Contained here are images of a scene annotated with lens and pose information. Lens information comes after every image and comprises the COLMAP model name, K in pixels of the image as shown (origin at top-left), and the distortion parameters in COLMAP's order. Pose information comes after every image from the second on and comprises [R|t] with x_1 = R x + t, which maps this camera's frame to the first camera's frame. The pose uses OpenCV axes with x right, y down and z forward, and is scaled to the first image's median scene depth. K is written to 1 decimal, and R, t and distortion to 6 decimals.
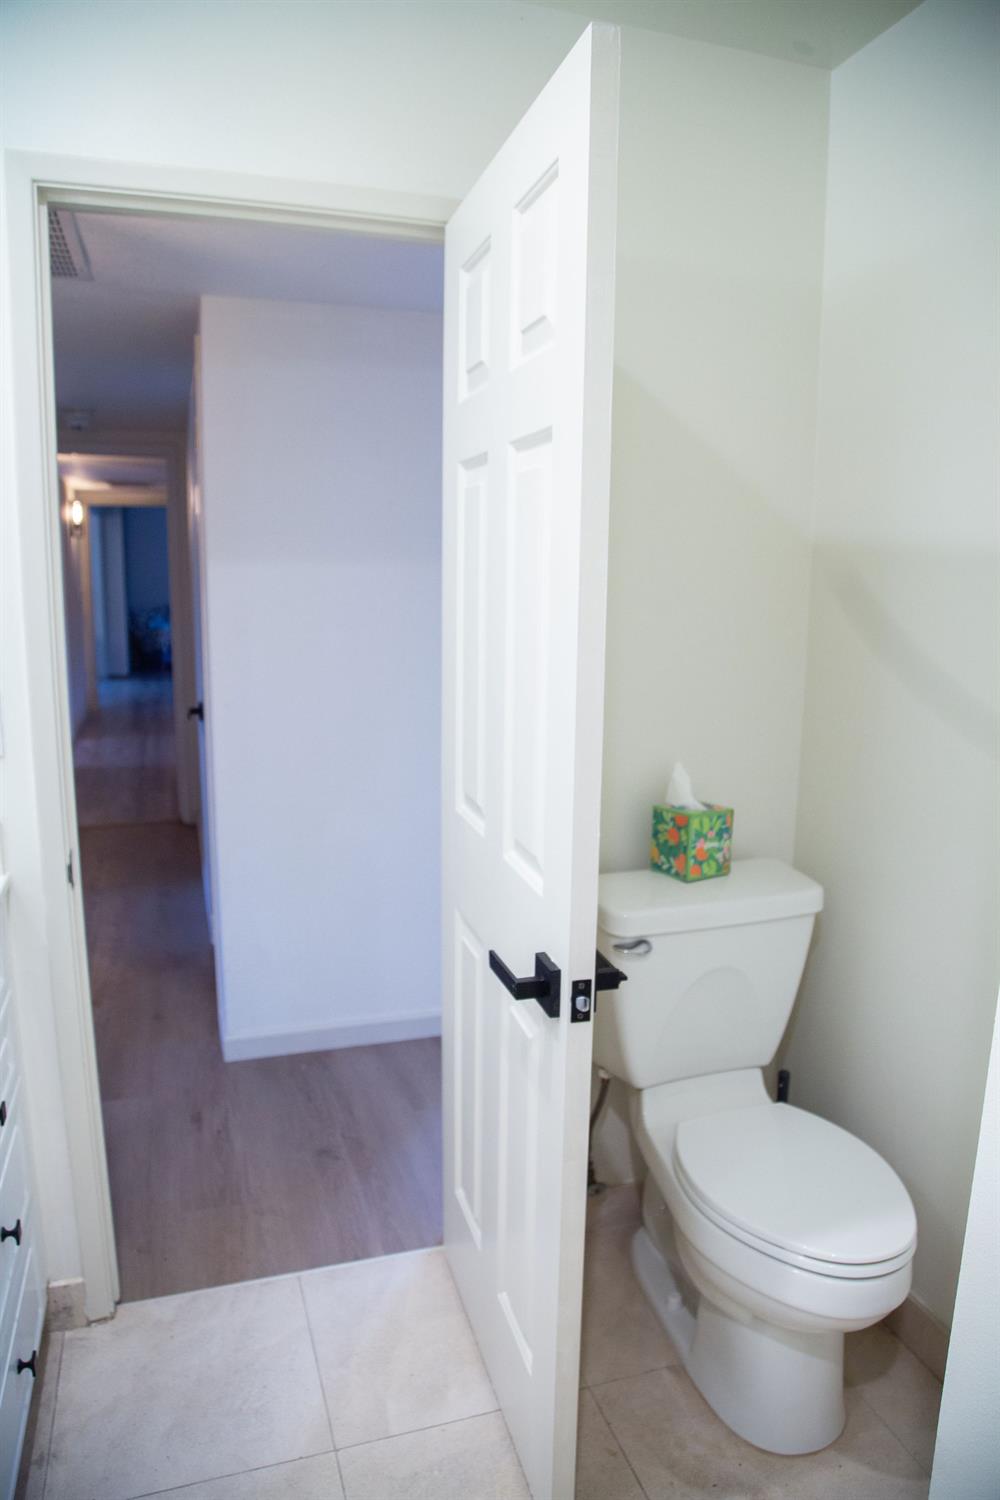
lens RADIAL K [[1021.2, 0, 500.0], [0, 1021.2, 750.0], [0, 0, 1]] dist [-0.124503, 0.066053]
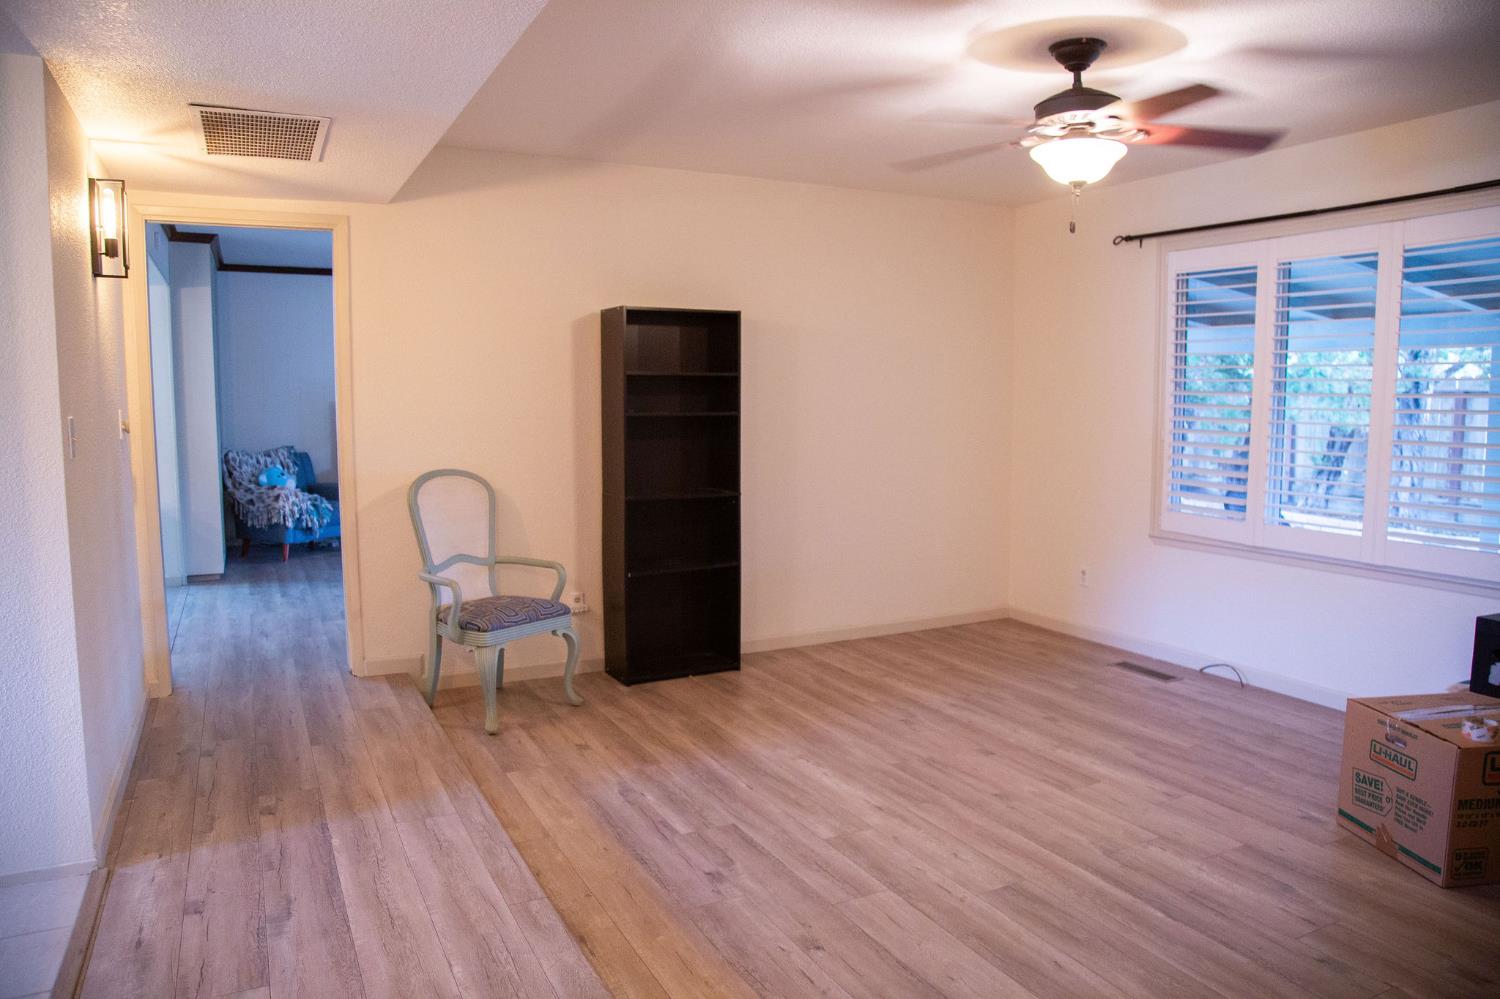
lens RADIAL K [[1021.2, 0, 750.0], [0, 1021.2, 499.5], [0, 0, 1]] dist [-0.124503, 0.066053]
pose [[0.987265, -0.026780, 0.156815, -0.172703], [0.037296, 0.997220, -0.064507, -0.071049], [-0.154652, 0.069534, 0.985519, 0.422948]]
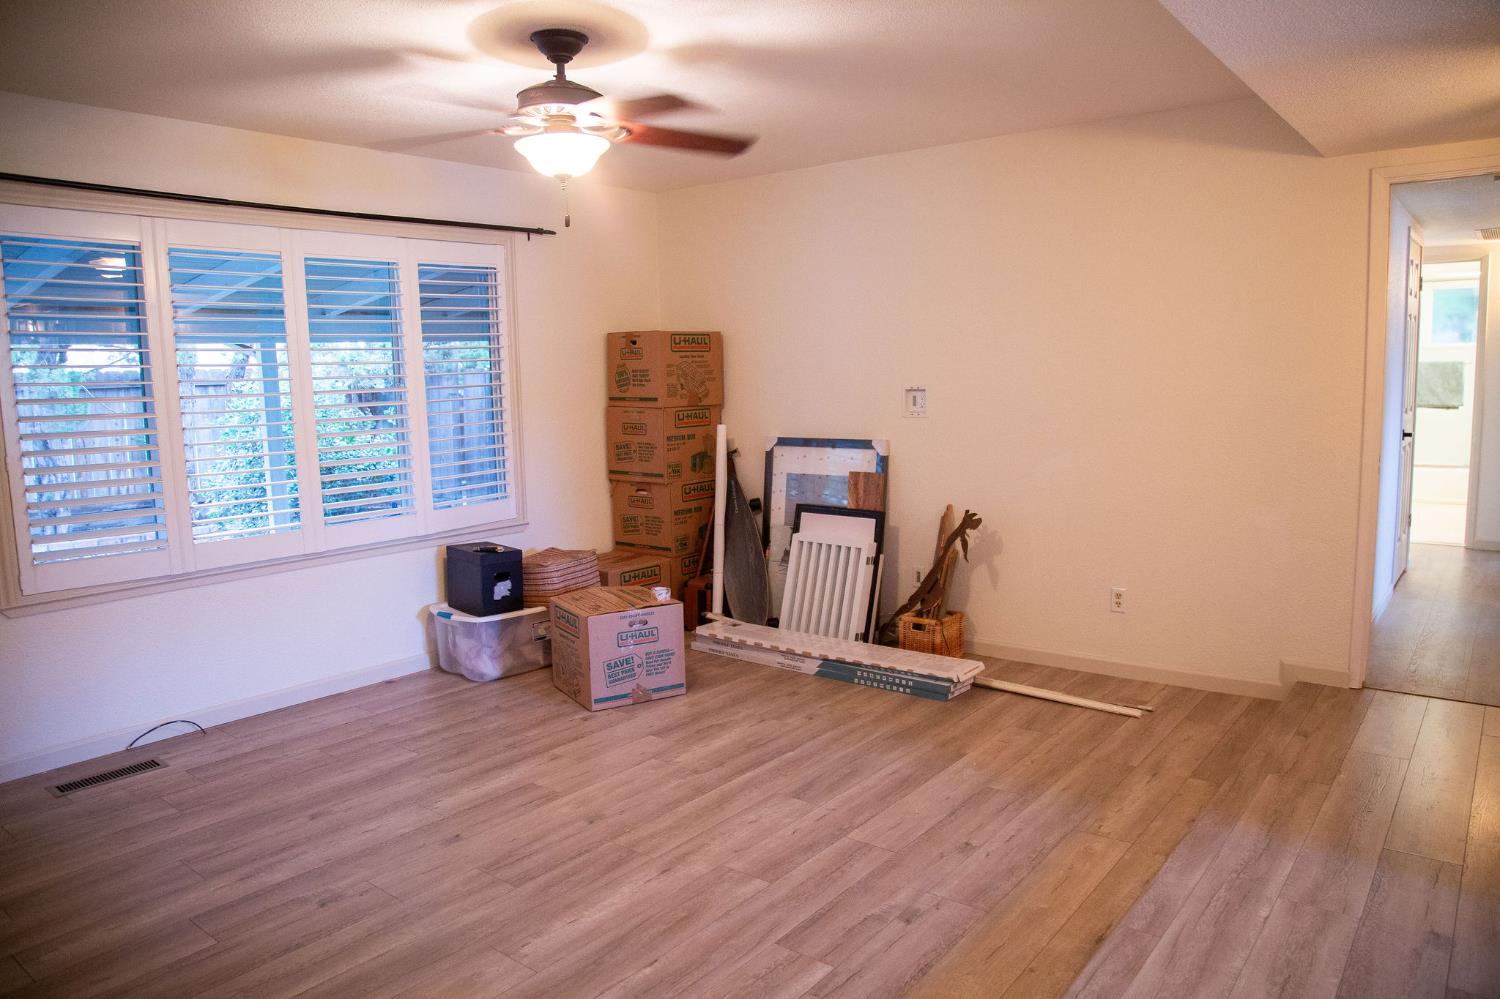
lens RADIAL K [[1021.2, 0, 750.0], [0, 1021.2, 499.5], [0, 0, 1]] dist [-0.124503, 0.066053]
pose [[-0.556381, -0.100232, 0.824860, -1.054448], [0.156796, 0.962199, 0.222682, -0.550560], [-0.815999, 0.253231, -0.519634, 2.992469]]
